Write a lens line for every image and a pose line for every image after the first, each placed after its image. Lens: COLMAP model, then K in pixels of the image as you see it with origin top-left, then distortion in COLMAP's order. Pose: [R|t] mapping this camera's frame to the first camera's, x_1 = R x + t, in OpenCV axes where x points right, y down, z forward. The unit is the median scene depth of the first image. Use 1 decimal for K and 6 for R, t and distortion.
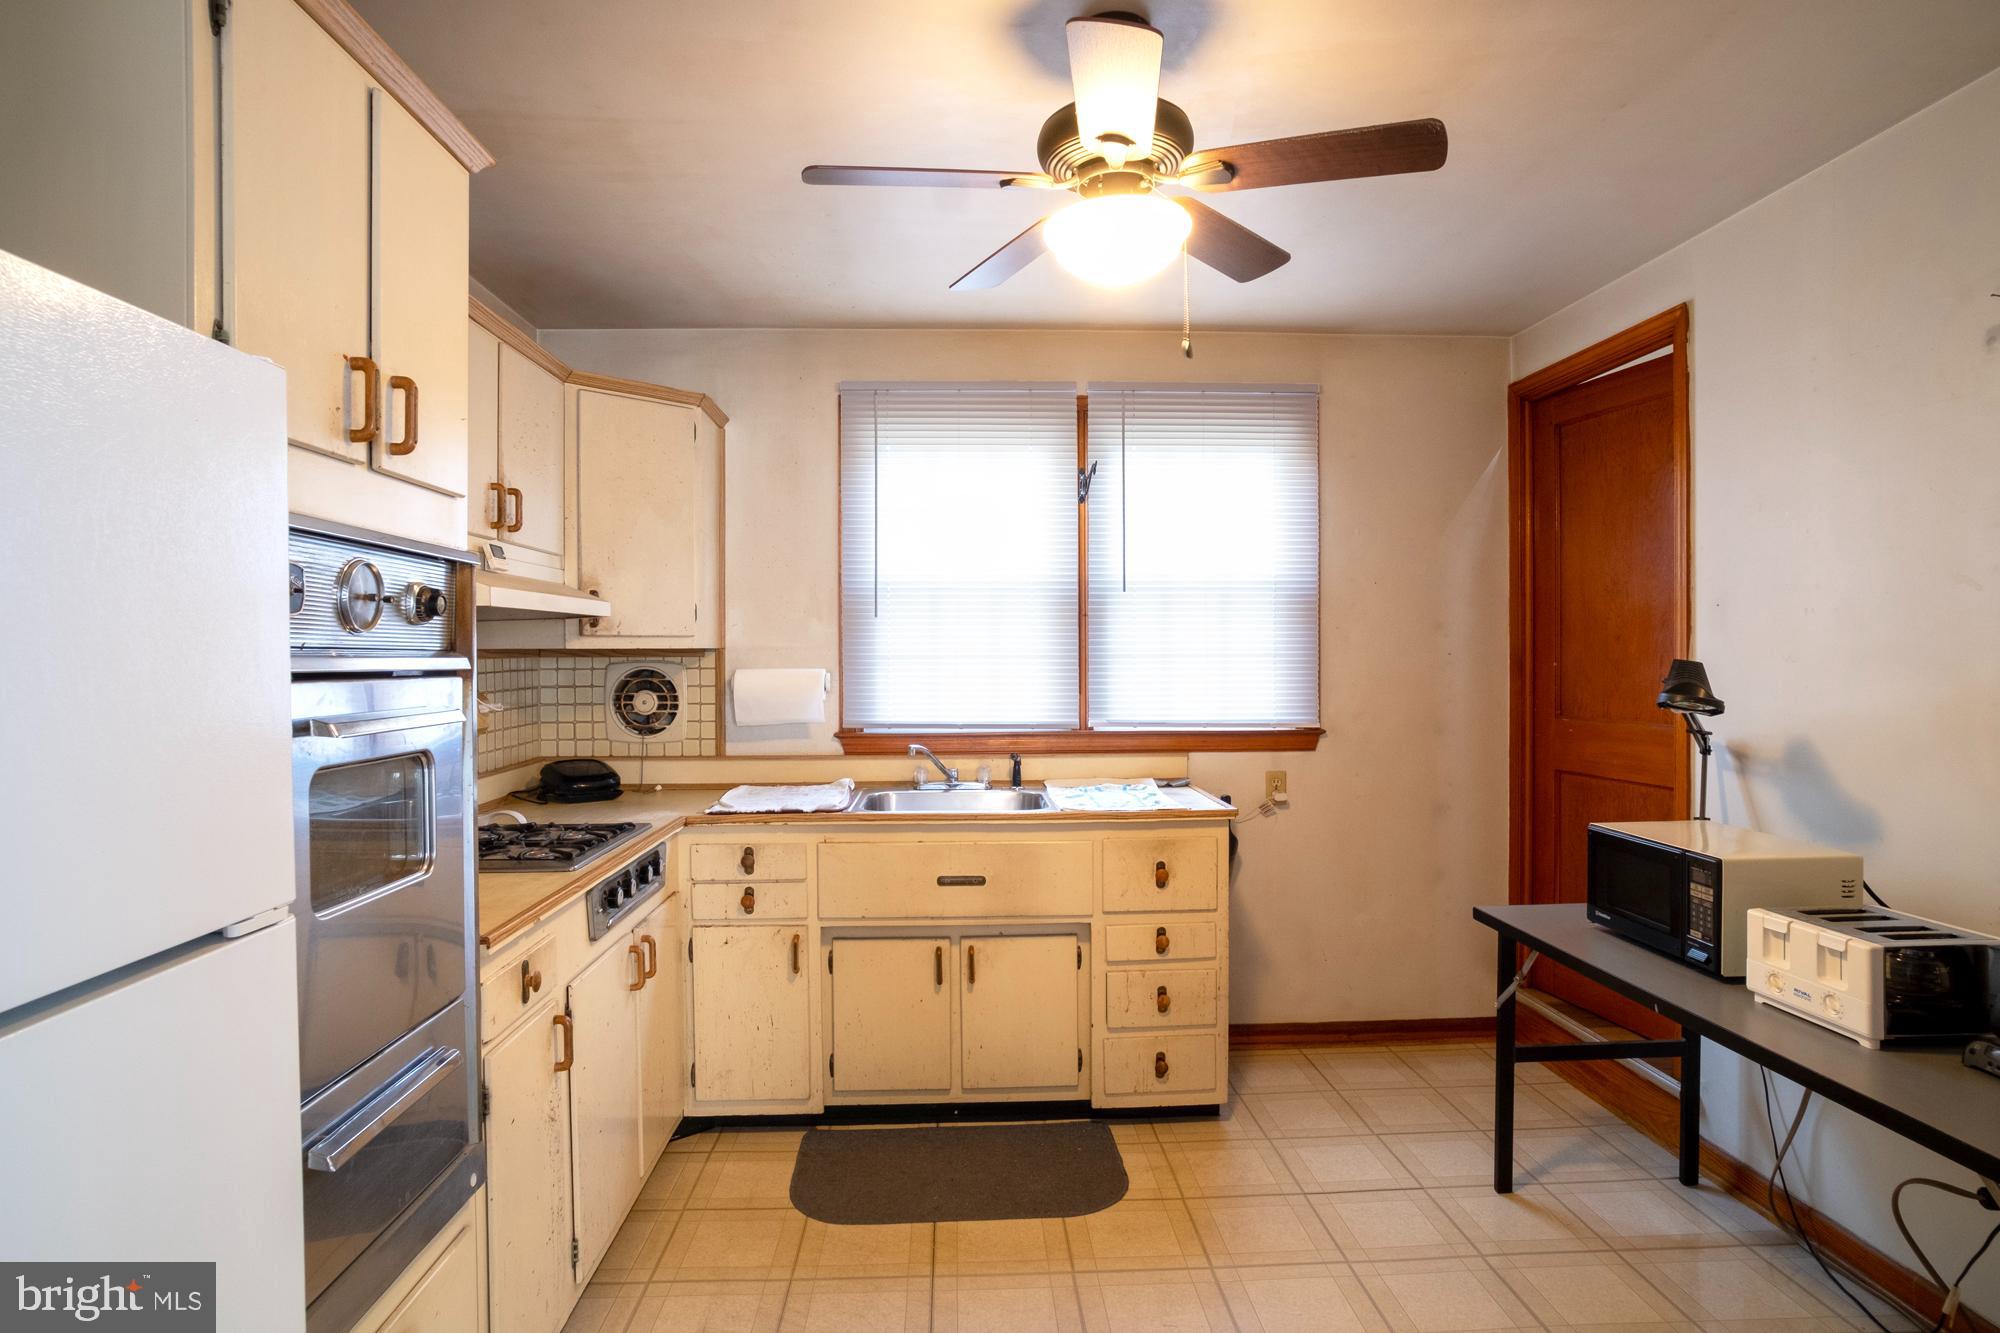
lens RADIAL K [[1112.7, 0, 1006.7], [0, 1112.7, 663.2], [0, 0, 1]] dist [-0.047585, 0.033152]
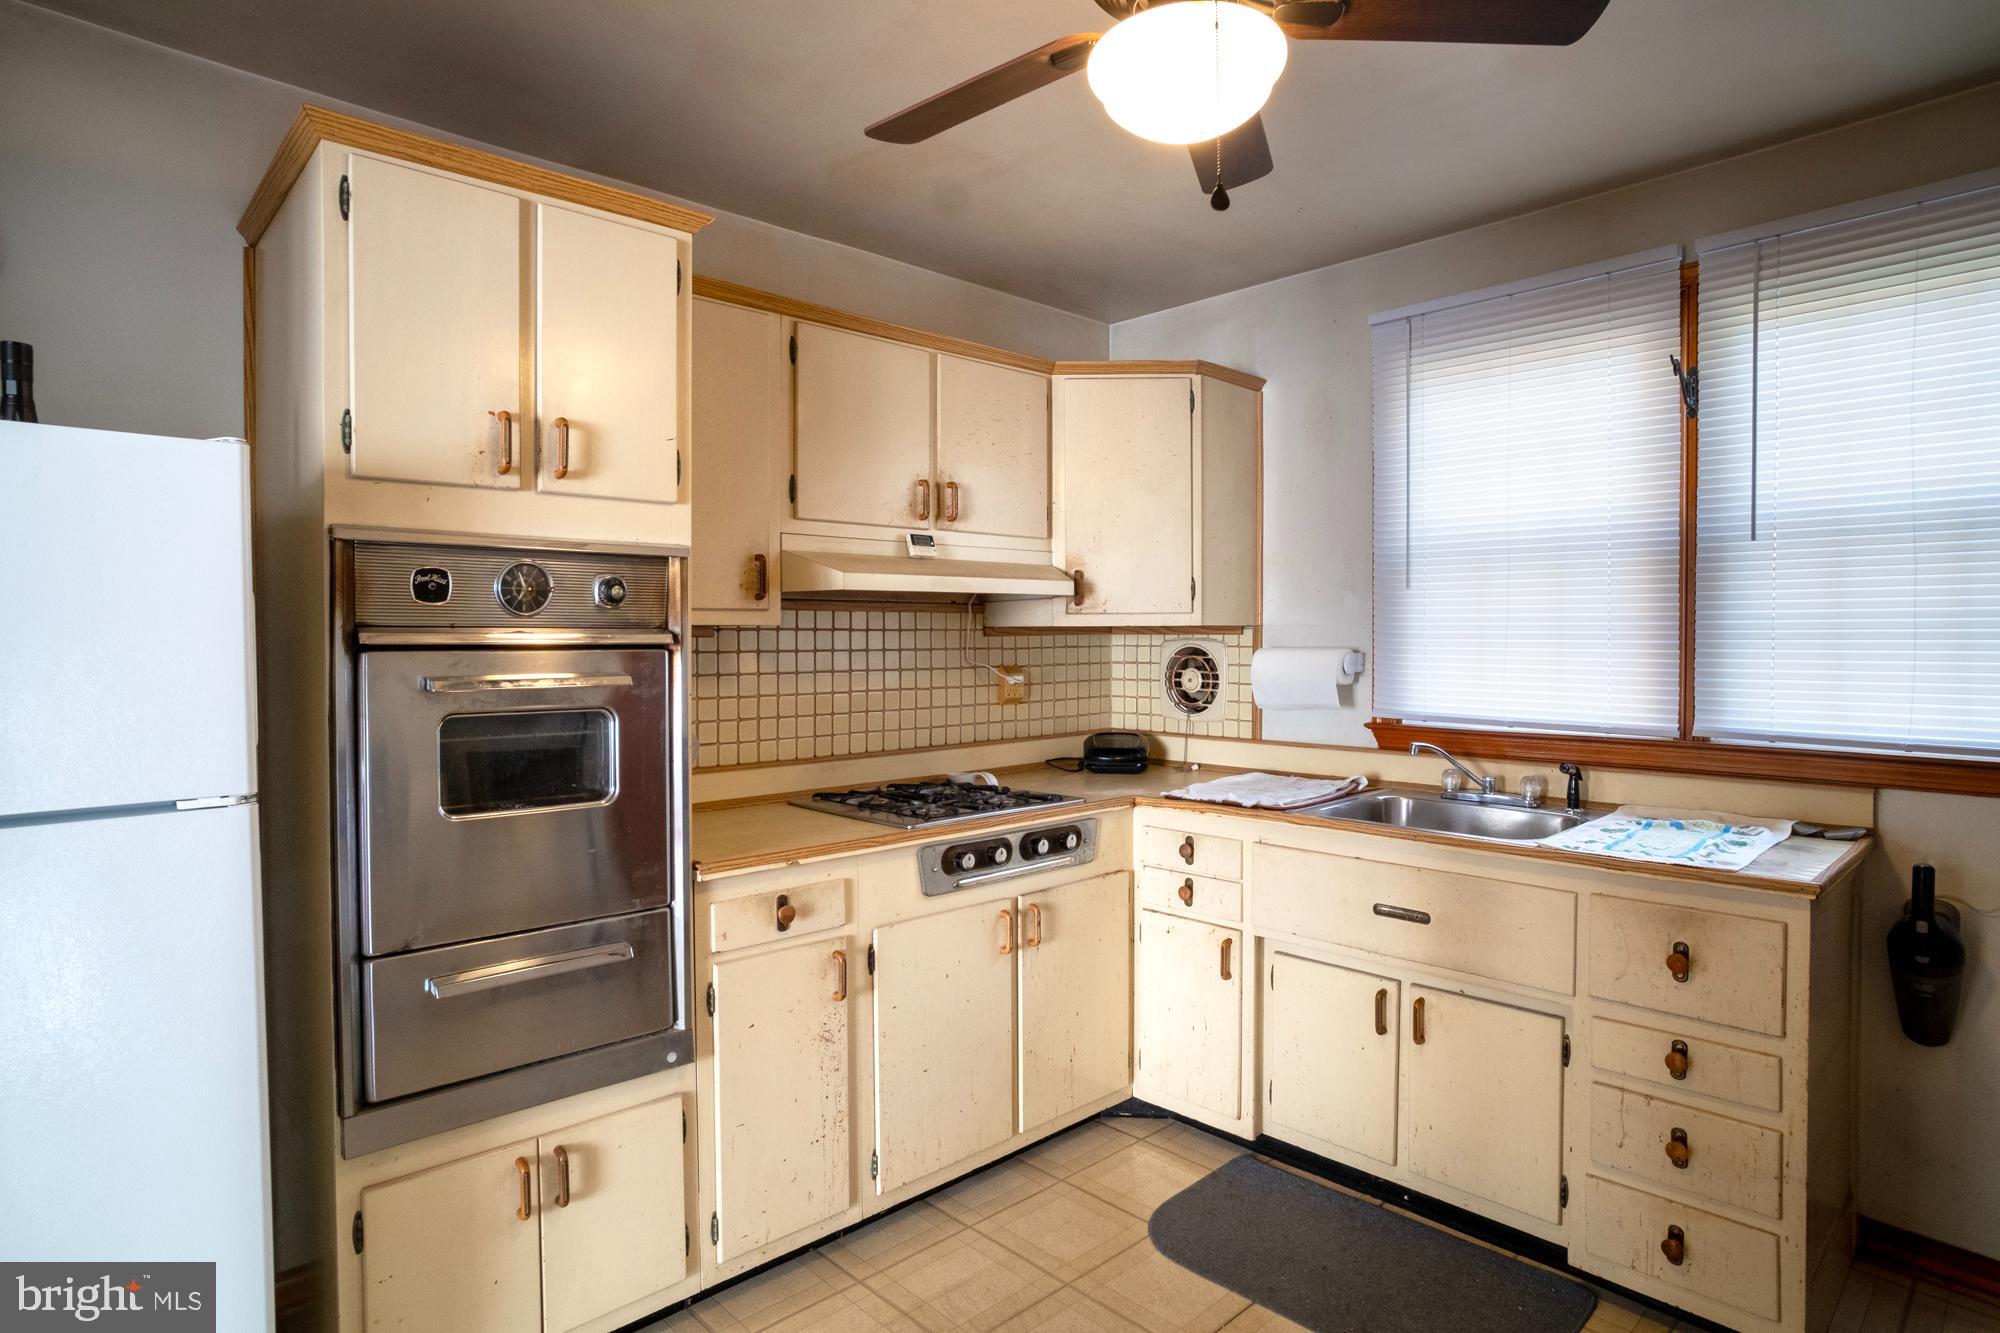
lens RADIAL K [[1112.7, 0, 1006.7], [0, 1112.7, 663.2], [0, 0, 1]] dist [-0.047585, 0.033152]
pose [[0.651558, 0.022997, -0.758250, 0.324496], [-0.008864, 0.999703, 0.022703, -0.001119], [0.758547, -0.008071, 0.651569, 0.227562]]
